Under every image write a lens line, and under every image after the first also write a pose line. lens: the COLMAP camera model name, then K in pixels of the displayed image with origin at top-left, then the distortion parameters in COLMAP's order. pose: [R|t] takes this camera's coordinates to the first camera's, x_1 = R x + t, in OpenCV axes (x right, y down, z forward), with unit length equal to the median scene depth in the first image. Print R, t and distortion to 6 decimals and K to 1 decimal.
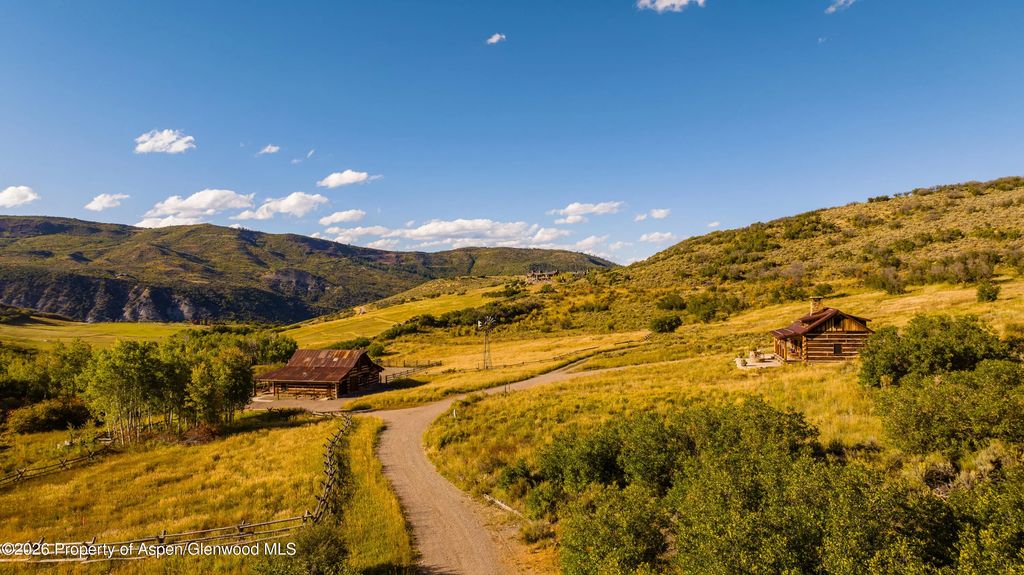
lens RADIAL K [[721.9, 0, 515.8], [0, 721.9, 284.3], [0, 0, 1]] dist [-0.033418, 0.028478]
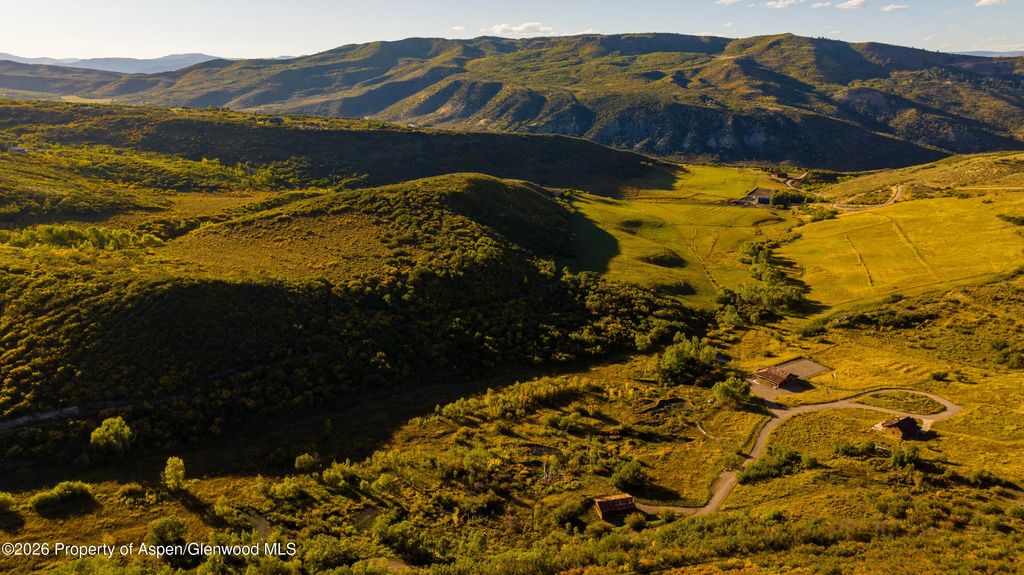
lens RADIAL K [[721.9, 0, 515.8], [0, 721.9, 284.3], [0, 0, 1]] dist [-0.033418, 0.028478]
pose [[0.729421, 0.200557, -0.654005, 0.386566], [0.003594, 0.954919, 0.296844, -0.528050], [0.684056, -0.218875, 0.695817, -0.833636]]
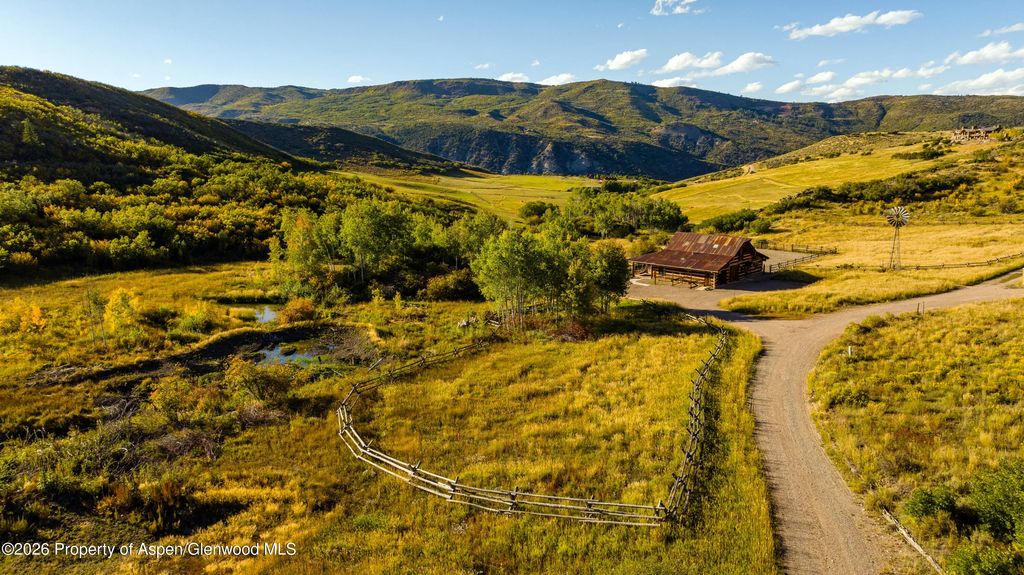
lens RADIAL K [[721.9, 0, 515.8], [0, 721.9, 284.3], [0, 0, 1]] dist [-0.033418, 0.028478]
pose [[0.866484, 0.098611, -0.489368, -0.004947], [0.001008, 0.979948, 0.199251, -0.015051], [0.499203, -0.173142, 0.849010, 0.026671]]
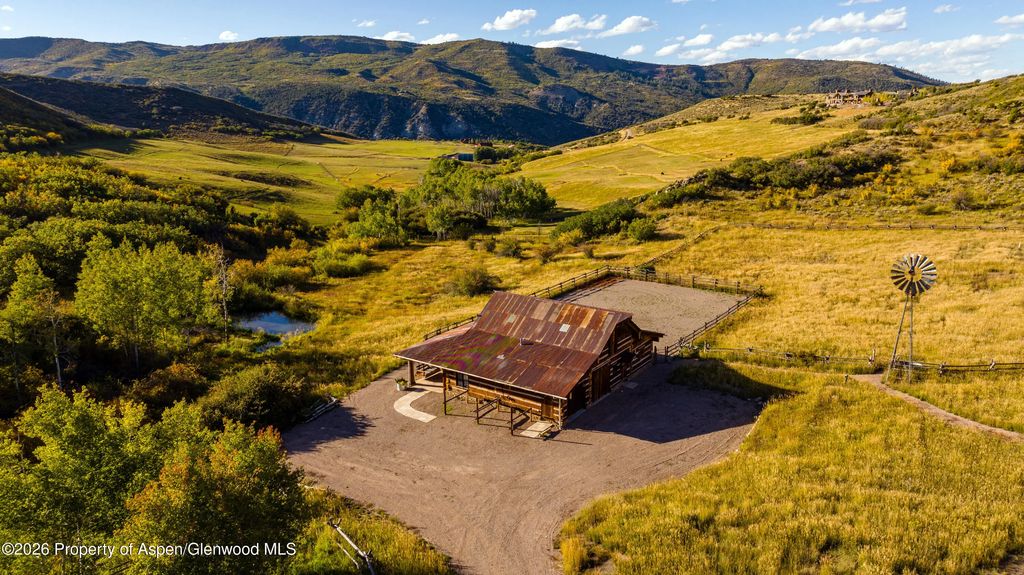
lens RADIAL K [[721.9, 0, 515.8], [0, 721.9, 284.3], [0, 0, 1]] dist [-0.033418, 0.028478]
pose [[0.935233, 0.090445, -0.342285, -0.051978], [-0.002613, 0.968554, 0.248791, -0.018809], [0.354023, -0.231783, 0.906060, 0.244033]]
